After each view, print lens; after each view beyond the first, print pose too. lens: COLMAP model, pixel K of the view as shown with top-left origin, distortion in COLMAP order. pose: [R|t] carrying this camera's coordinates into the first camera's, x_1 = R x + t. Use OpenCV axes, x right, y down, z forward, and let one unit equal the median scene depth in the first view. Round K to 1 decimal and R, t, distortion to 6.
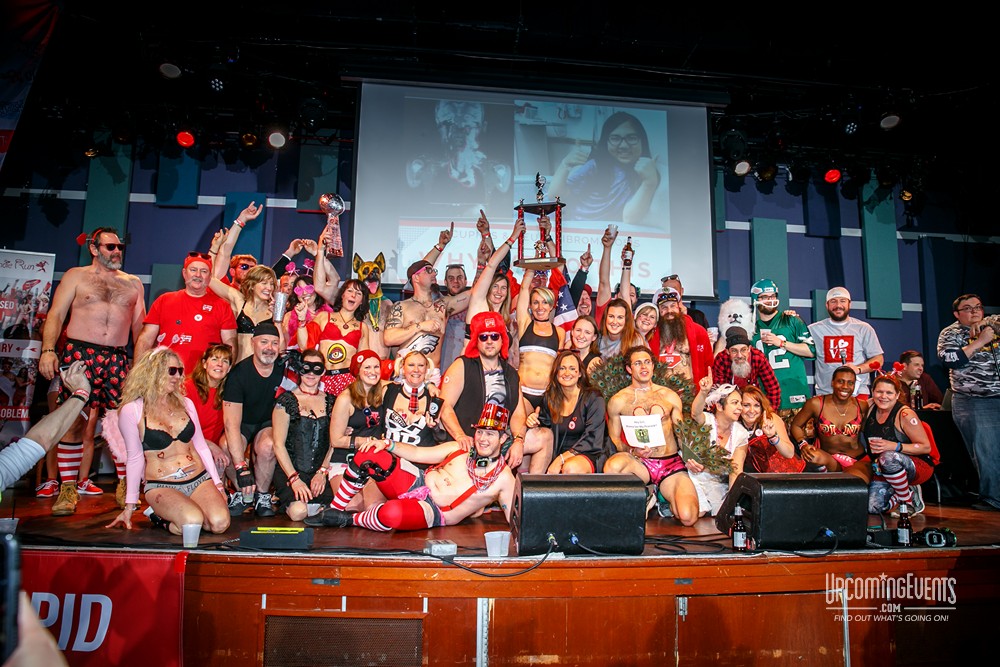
lens RADIAL K [[671.2, 0, 495.0], [0, 671.2, 328.7], [0, 0, 1]] dist [-0.096372, 0.063778]
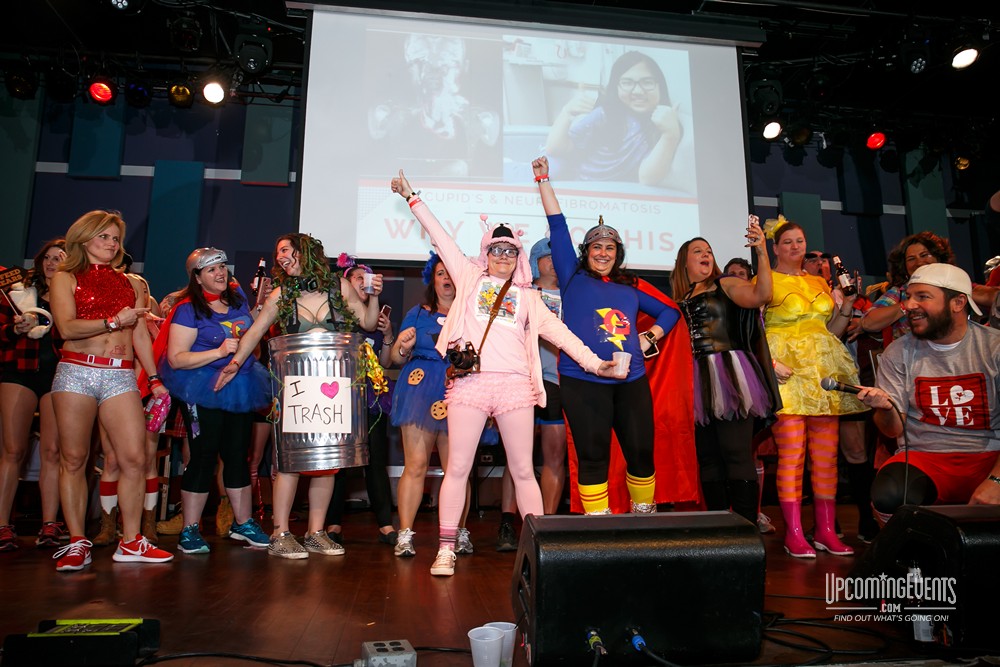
lens RADIAL K [[671.2, 0, 493.9], [0, 671.2, 330.3], [0, 0, 1]] dist [-0.096372, 0.063778]
pose [[0.999728, -0.008775, 0.021602, -0.002185], [0.009277, 0.999686, -0.023267, 0.033782], [-0.021391, 0.023461, 0.999496, 0.202710]]
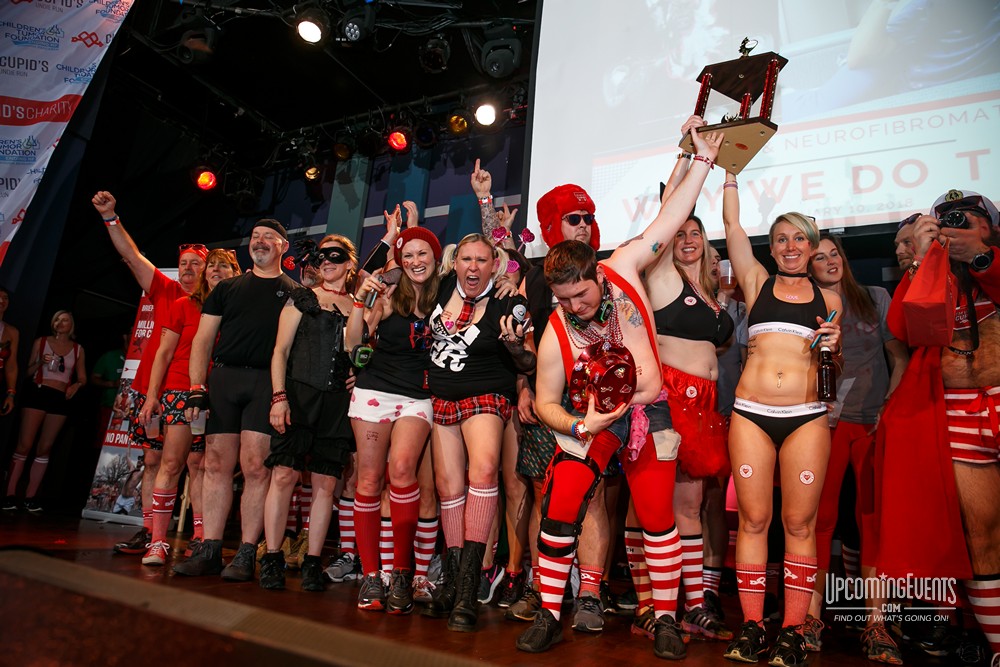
lens RADIAL K [[671.2, 0, 495.8], [0, 671.2, 337.6], [0, 0, 1]] dist [-0.096372, 0.063778]
pose [[0.821492, -0.074756, -0.565299, 0.122531], [0.010246, 0.993144, -0.116445, 0.079143], [0.570128, 0.089867, 0.816626, 0.413564]]
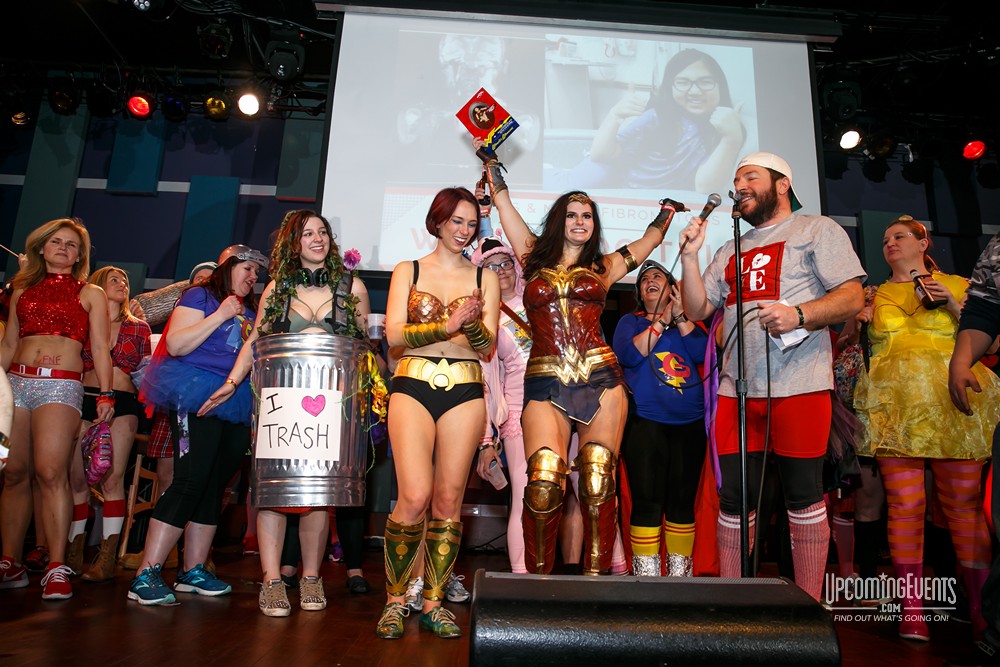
lens RADIAL K [[671.2, 0, 494.9], [0, 671.2, 334.3], [0, 0, 1]] dist [-0.096372, 0.063778]
pose [[0.997000, 0.007635, -0.077023, 0.031852], [-0.013604, 0.996917, -0.077273, 0.050771], [0.076196, 0.078089, 0.994030, 0.280989]]
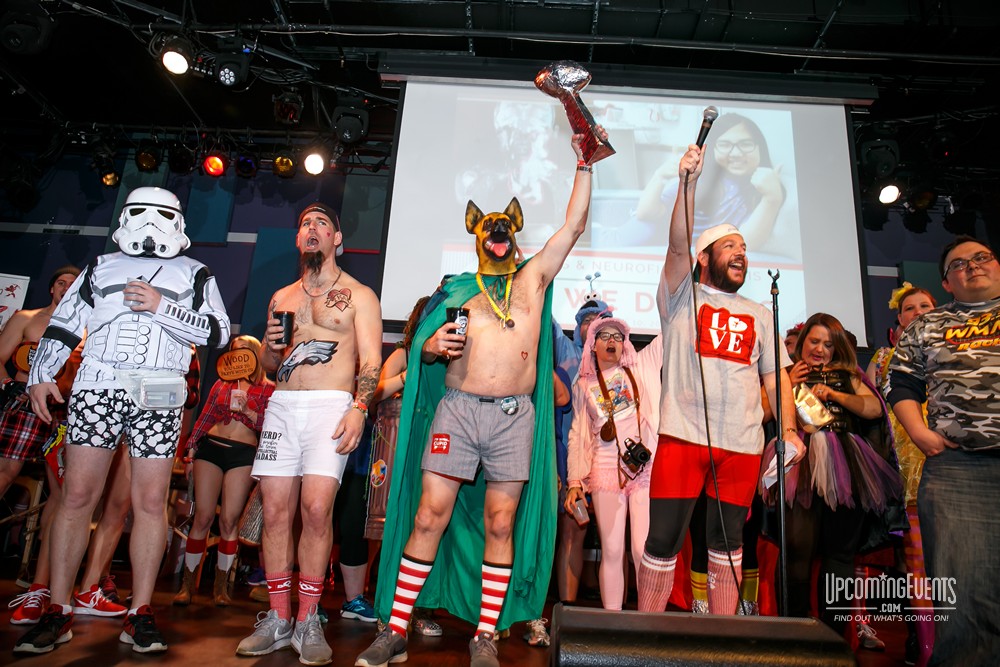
lens RADIAL K [[671.2, 0, 493.1], [0, 671.2, 334.6], [0, 0, 1]] dist [-0.096372, 0.063778]
pose [[0.990522, 0.012327, -0.136798, 0.021614], [-0.030101, 0.991235, -0.128635, 0.040377], [0.134013, 0.131534, 0.982211, 0.236616]]
